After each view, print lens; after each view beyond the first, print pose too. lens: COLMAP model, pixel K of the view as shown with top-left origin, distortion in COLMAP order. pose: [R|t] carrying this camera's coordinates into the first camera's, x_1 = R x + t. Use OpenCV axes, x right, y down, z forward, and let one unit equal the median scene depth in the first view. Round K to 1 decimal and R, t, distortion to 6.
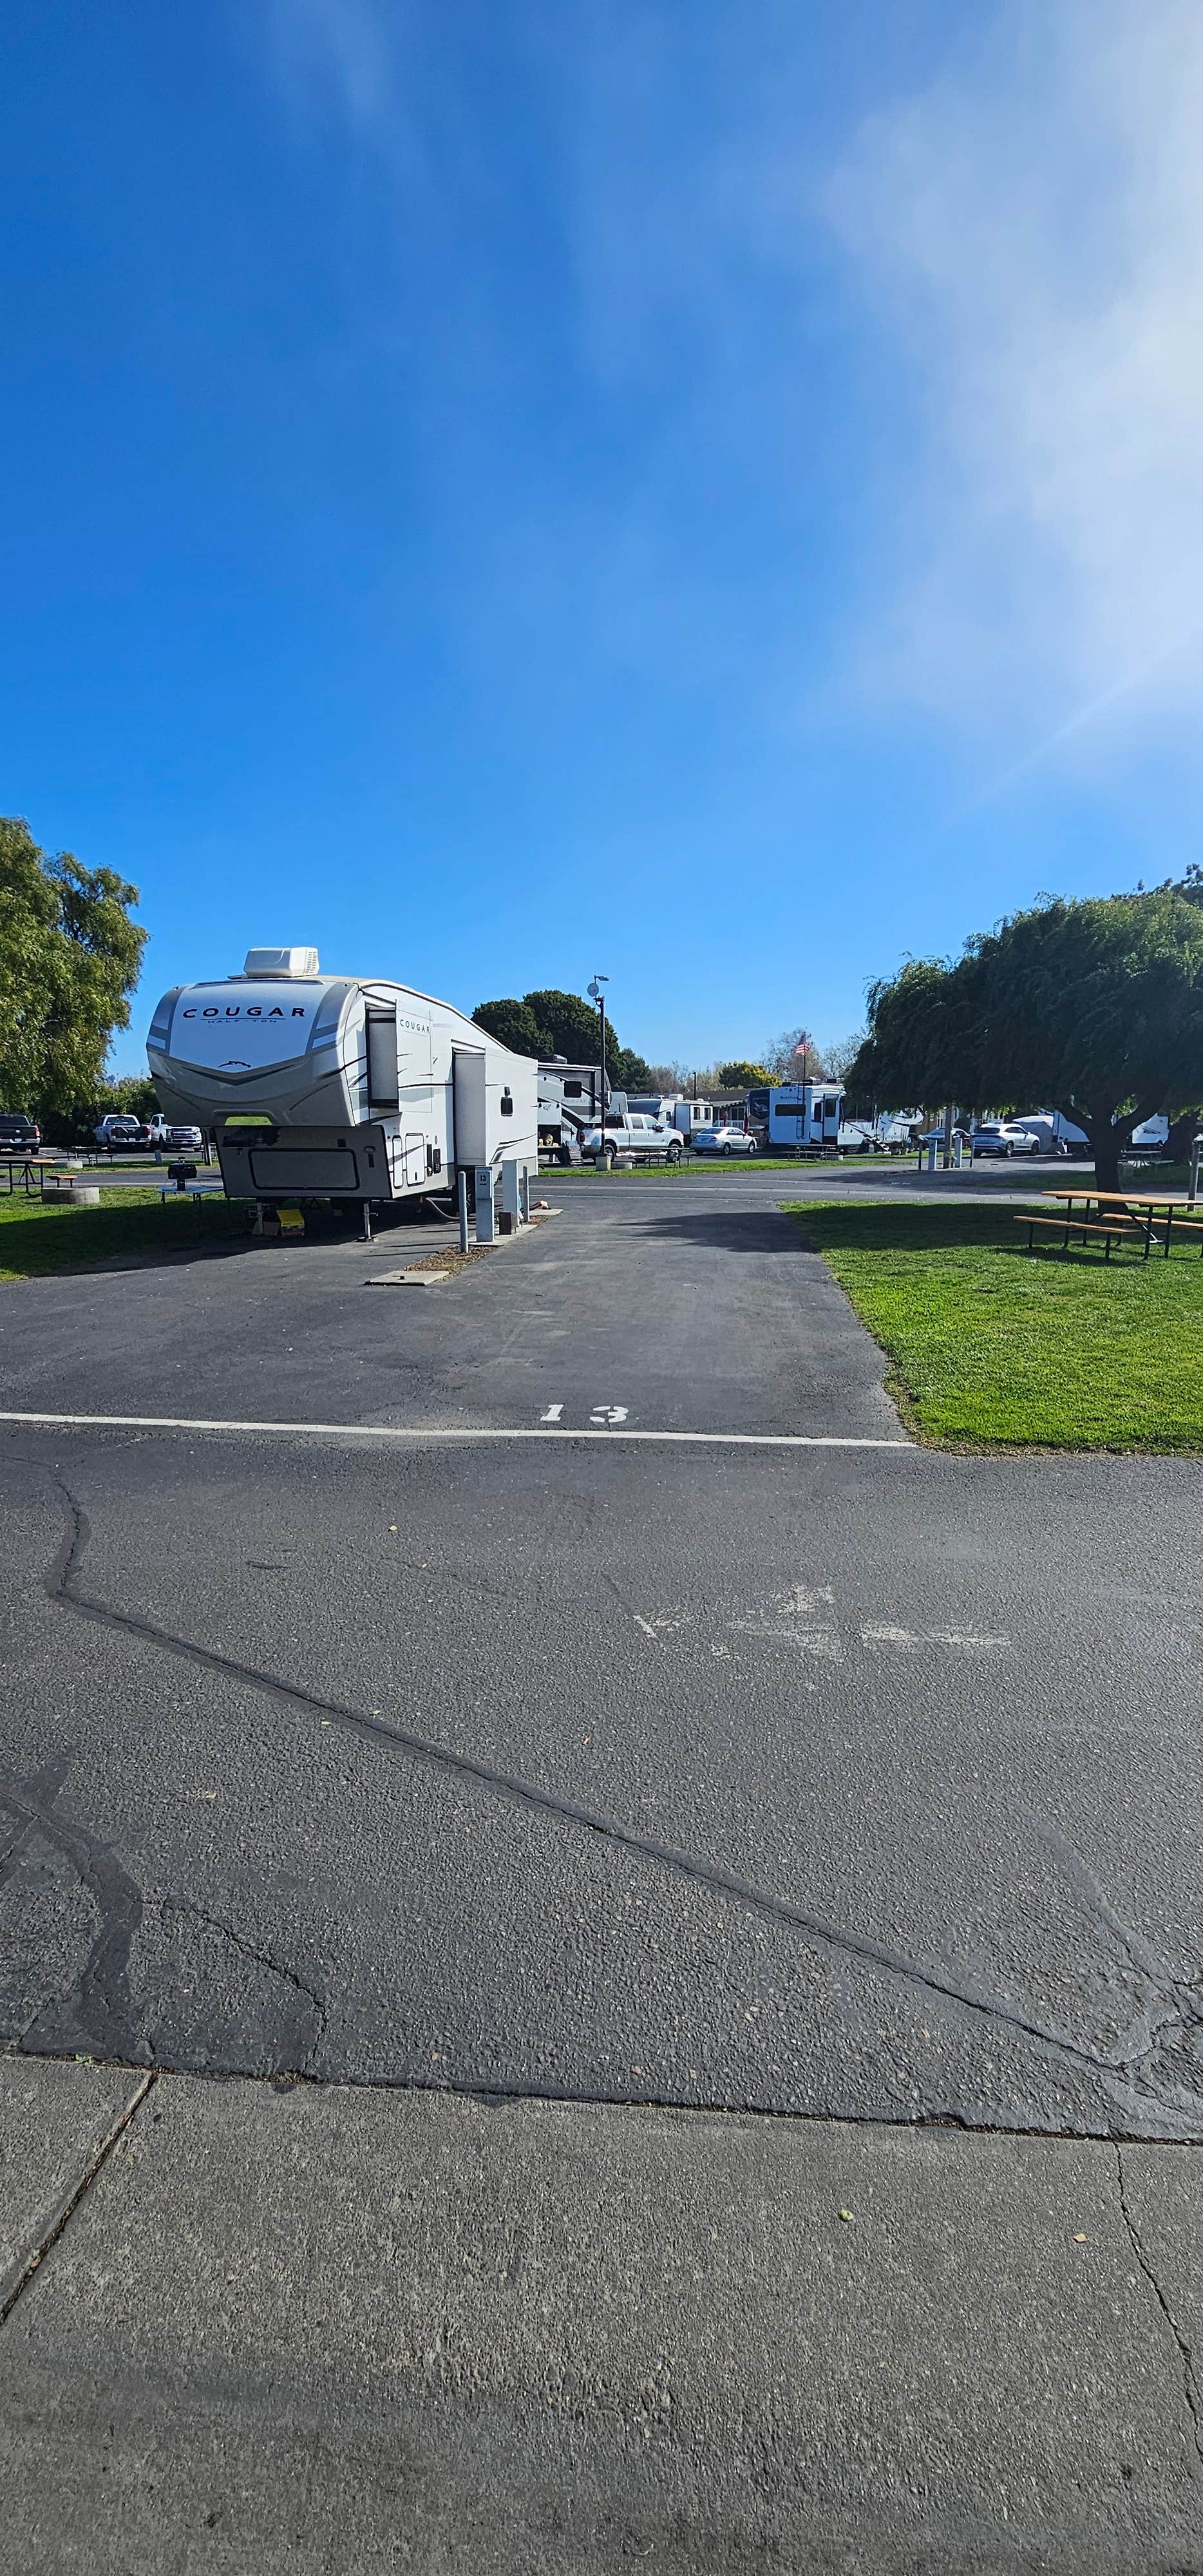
lens RADIAL K [[1086.4, 0, 601.5], [0, 1086.4, 1288.0], [0, 0, 1]] dist [0.007961, -0.000027]
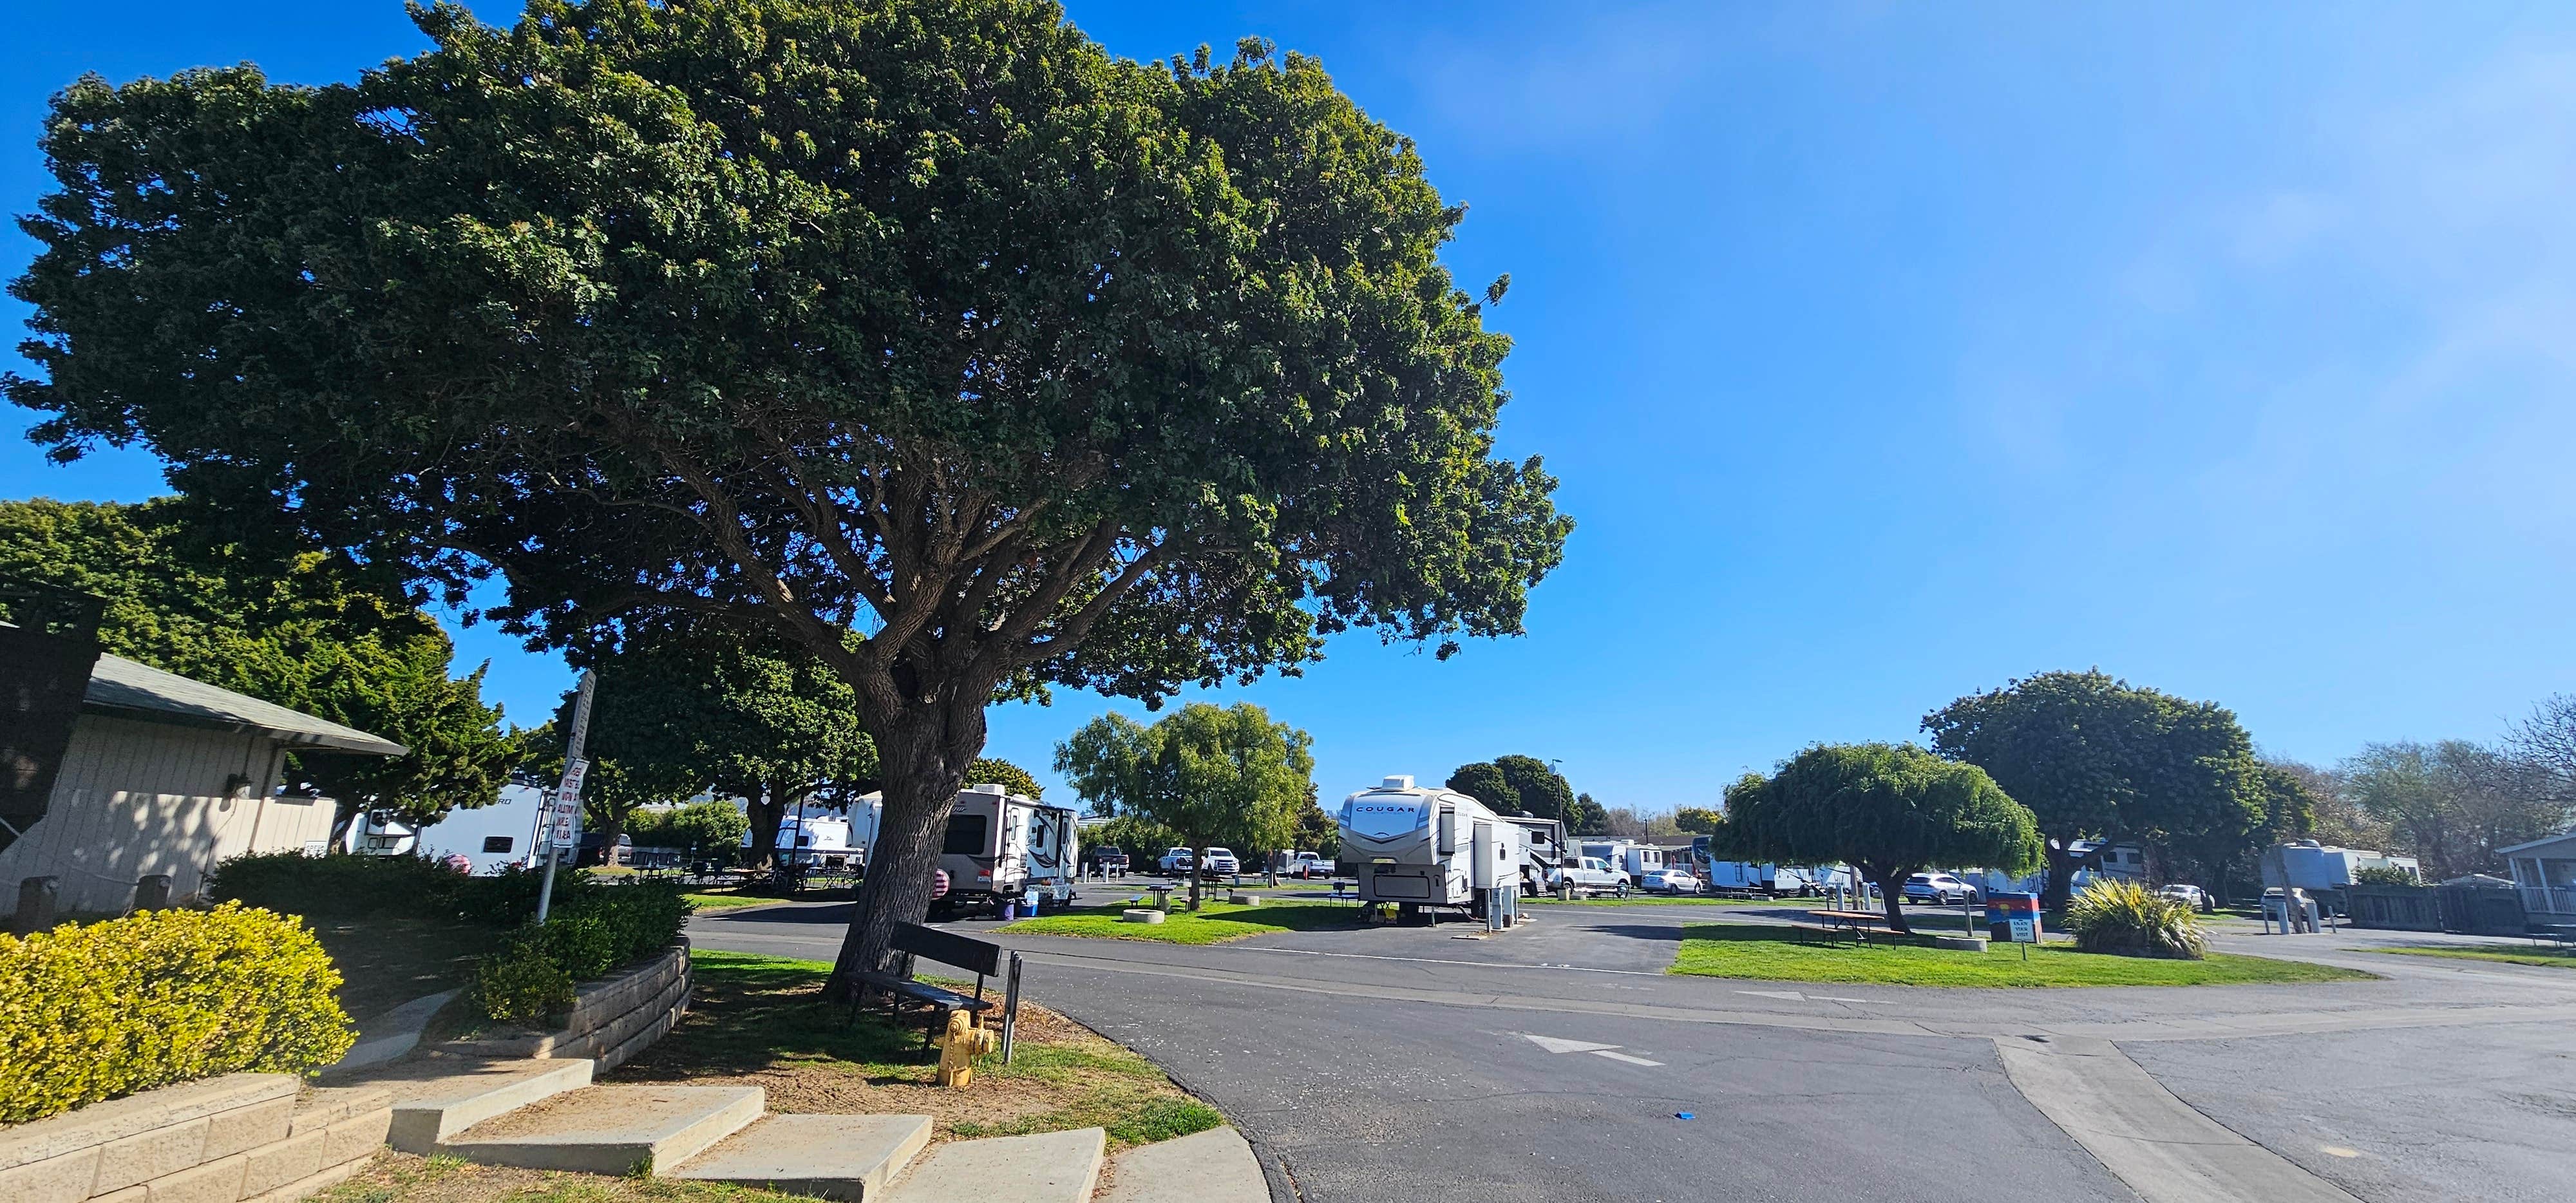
lens RADIAL K [[1086.4, 0, 1288.0], [0, 1086.4, 601.5], [0, 0, 1]] dist [0.007961, -0.000027]
pose [[0.970900, -0.031854, -0.237359, 0.001605], [-0.059009, 0.928737, -0.366012, 0.053685], [0.232103, 0.369368, 0.899831, -0.374810]]
